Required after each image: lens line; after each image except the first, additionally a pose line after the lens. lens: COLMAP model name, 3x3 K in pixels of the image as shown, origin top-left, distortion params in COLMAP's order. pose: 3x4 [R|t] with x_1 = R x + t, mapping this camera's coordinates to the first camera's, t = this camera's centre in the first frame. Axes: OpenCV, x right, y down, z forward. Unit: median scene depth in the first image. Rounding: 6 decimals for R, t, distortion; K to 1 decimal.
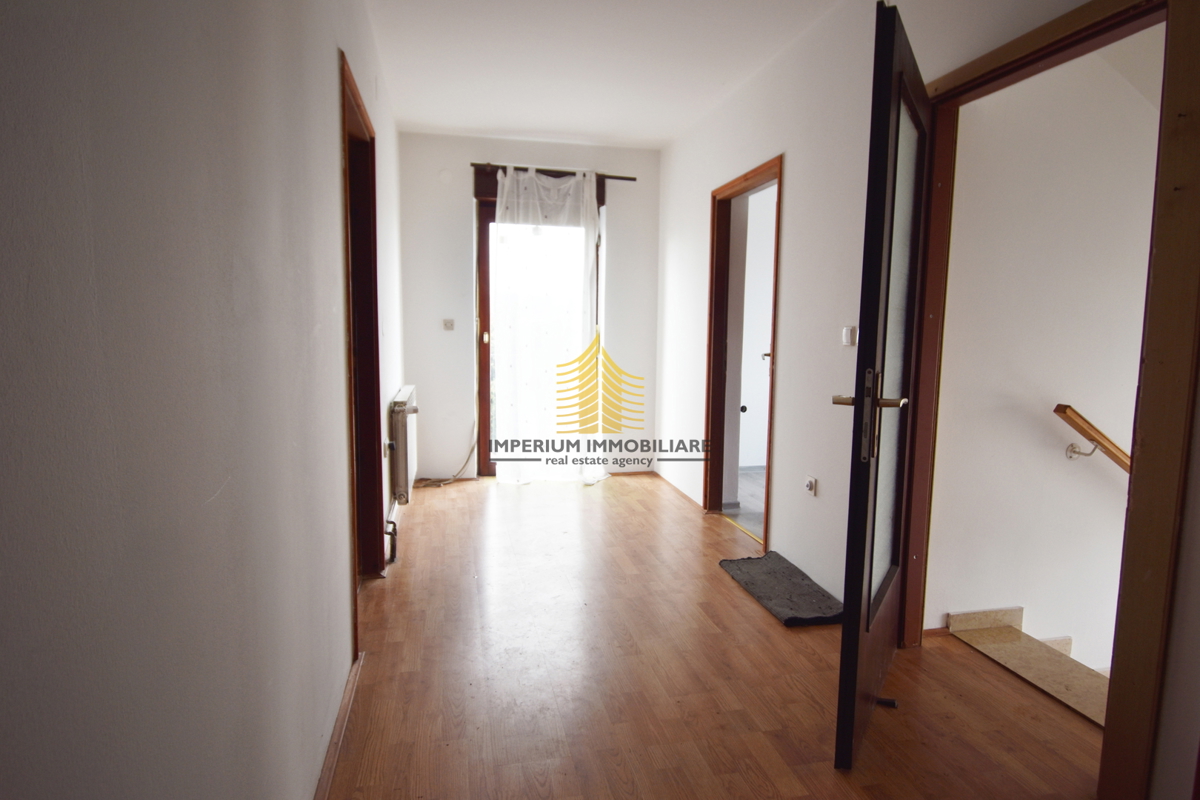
lens RADIAL K [[687.3, 0, 600.3], [0, 687.3, 400.0], [0, 0, 1]] dist [0.004880, -0.010818]
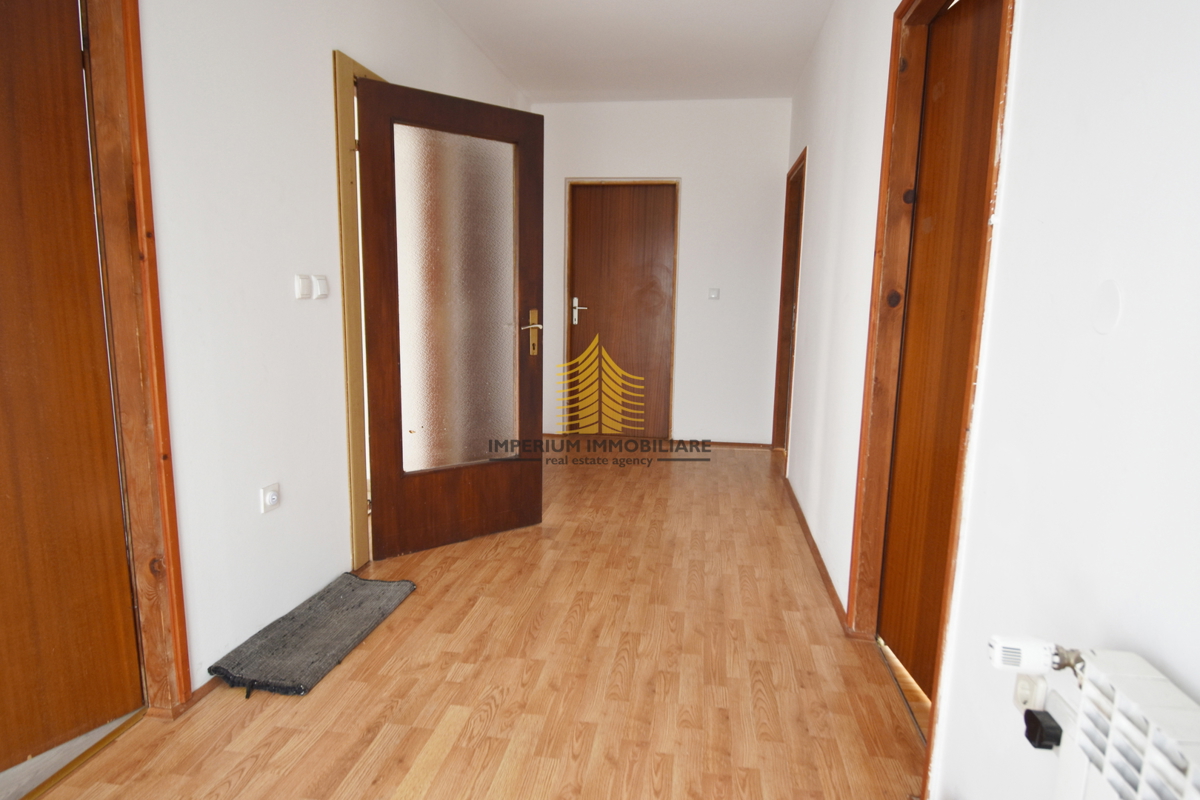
lens RADIAL K [[687.3, 0, 600.1], [0, 687.3, 400.8], [0, 0, 1]] dist [0.004880, -0.010818]
pose [[-0.930915, -0.092855, 0.353237, -0.315193], [0.001891, 0.965905, 0.258890, -0.193406], [-0.365232, 0.241672, -0.899000, 1.833684]]
